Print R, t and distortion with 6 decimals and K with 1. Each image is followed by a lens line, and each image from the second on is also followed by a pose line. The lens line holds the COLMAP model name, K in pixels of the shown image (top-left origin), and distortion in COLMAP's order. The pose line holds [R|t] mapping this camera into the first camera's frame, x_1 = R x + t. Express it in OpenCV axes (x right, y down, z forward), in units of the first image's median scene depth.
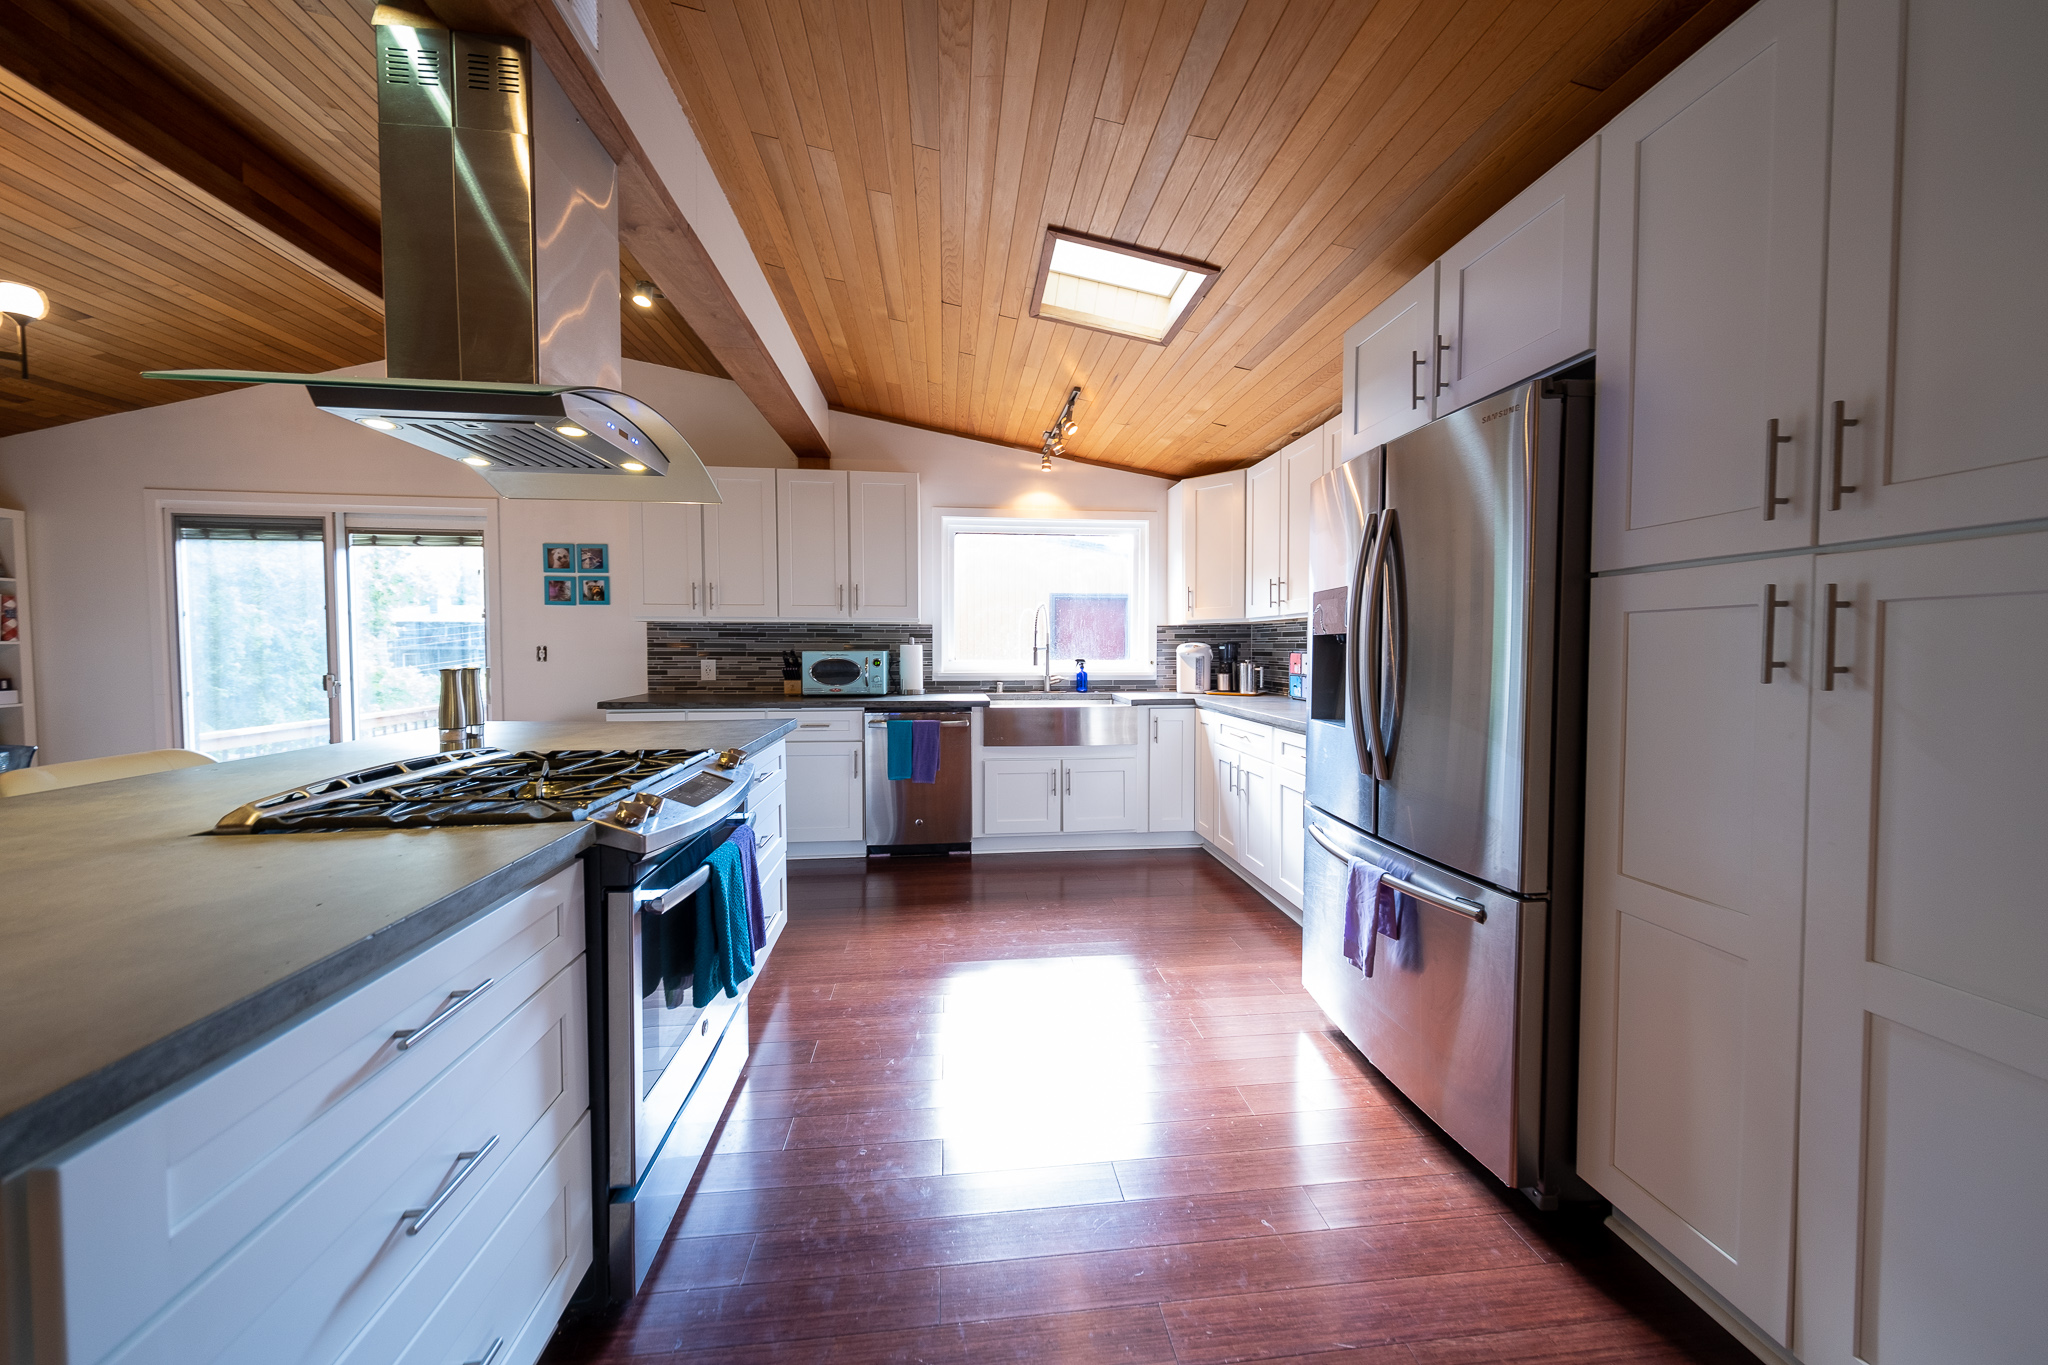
lens RADIAL K [[687.4, 0, 1016.5], [0, 687.4, 672.9], [0, 0, 1]] dist [0.022732, -0.008825]
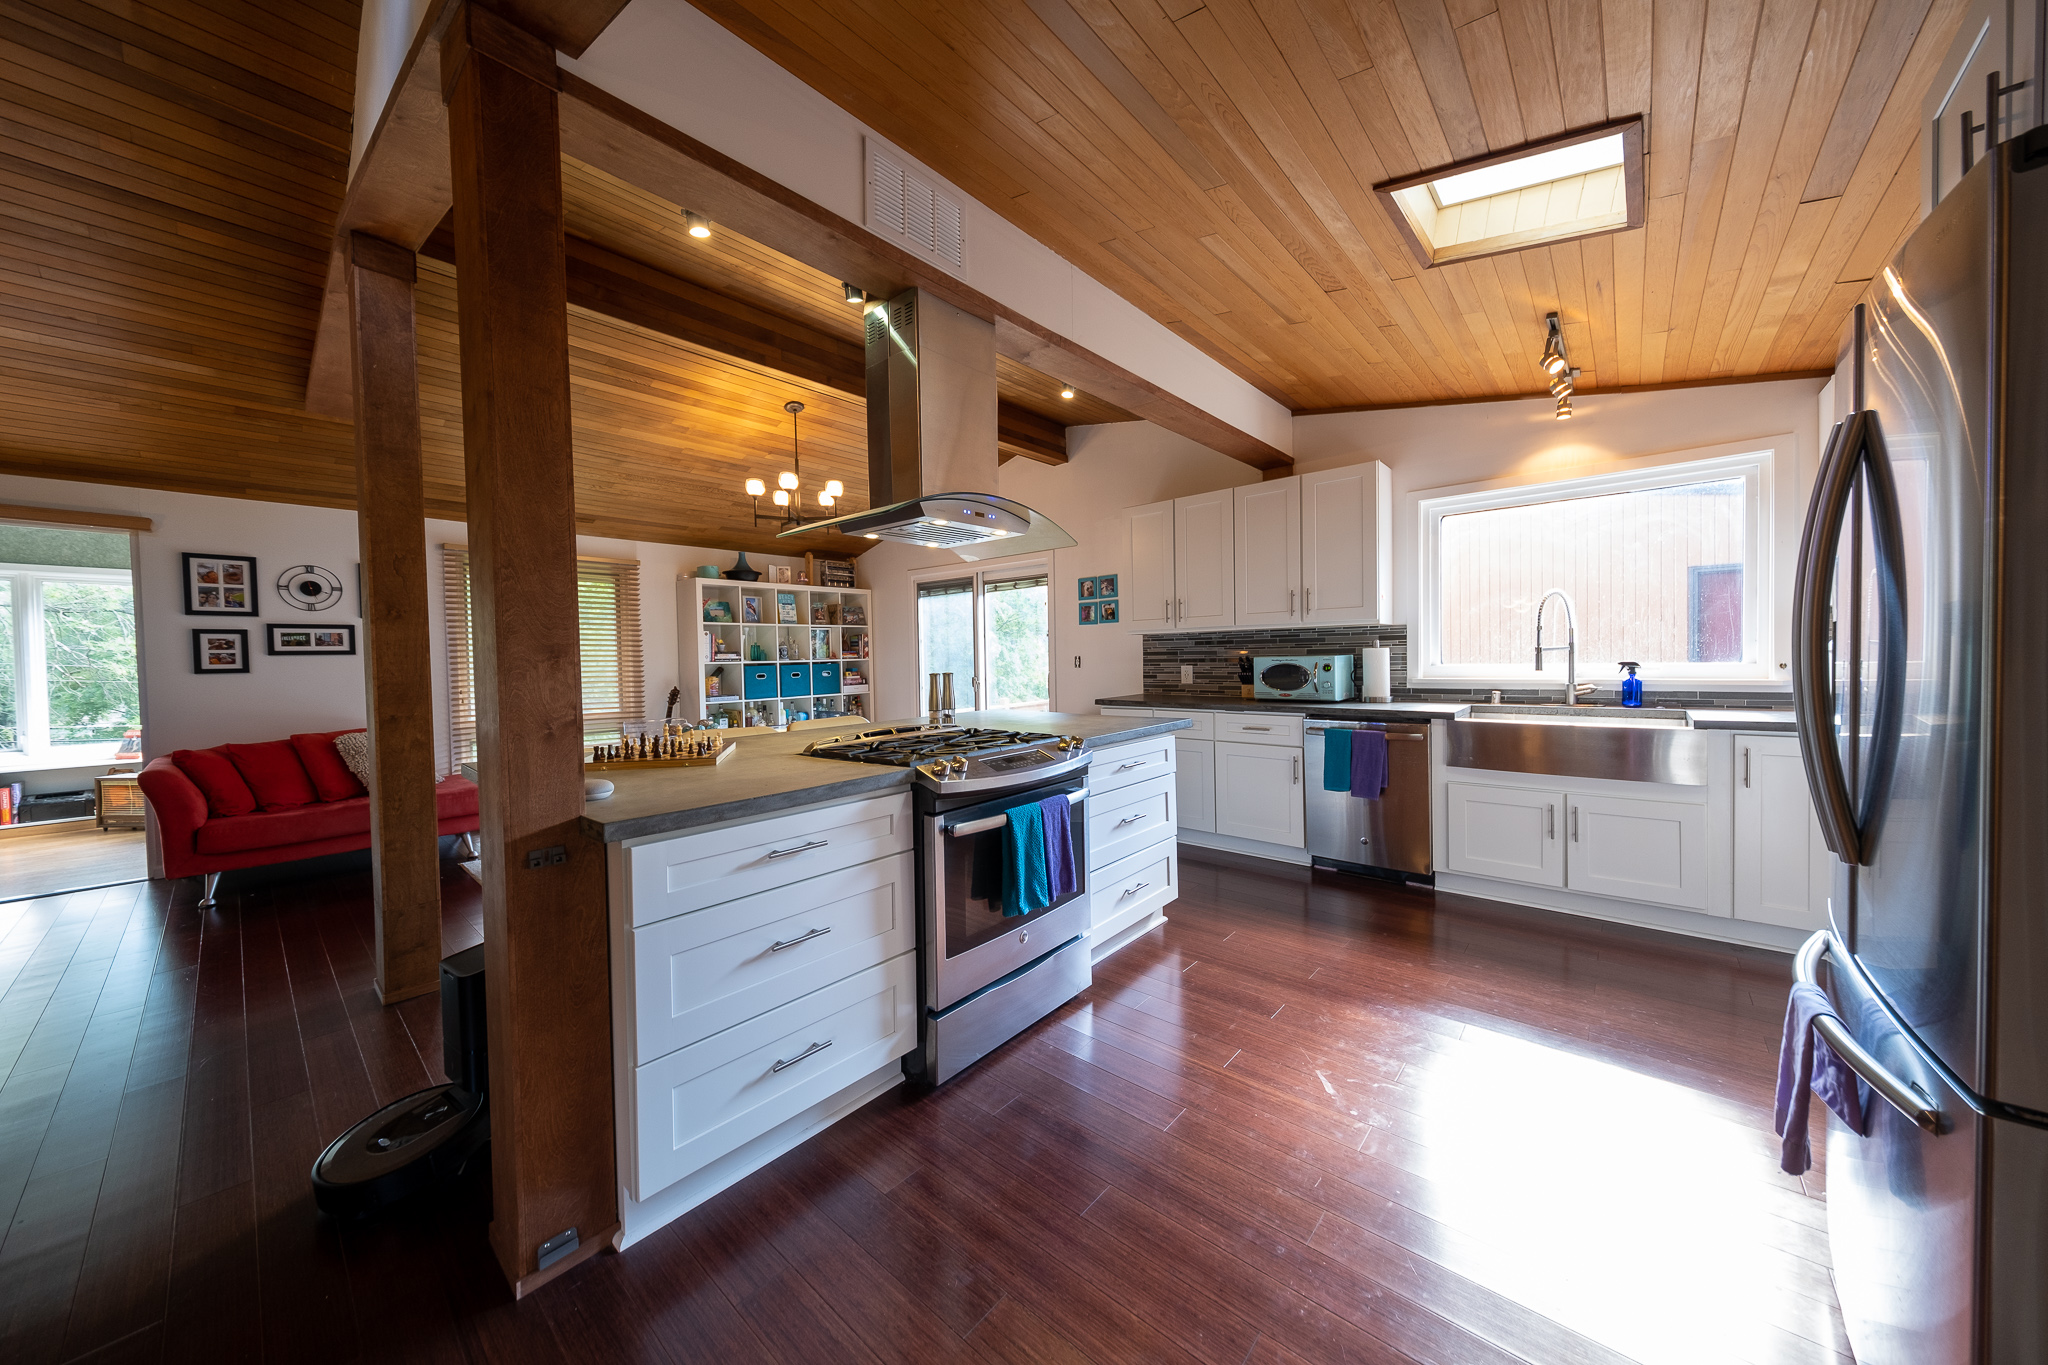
lens RADIAL K [[687.4, 0, 1016.5], [0, 687.4, 672.9], [0, 0, 1]] dist [0.022732, -0.008825]
pose [[0.677854, 0.002099, -0.735194, 0.209447], [-0.006500, 0.999974, -0.003138, -0.001871], [0.735168, 0.006905, 0.677850, 0.024274]]
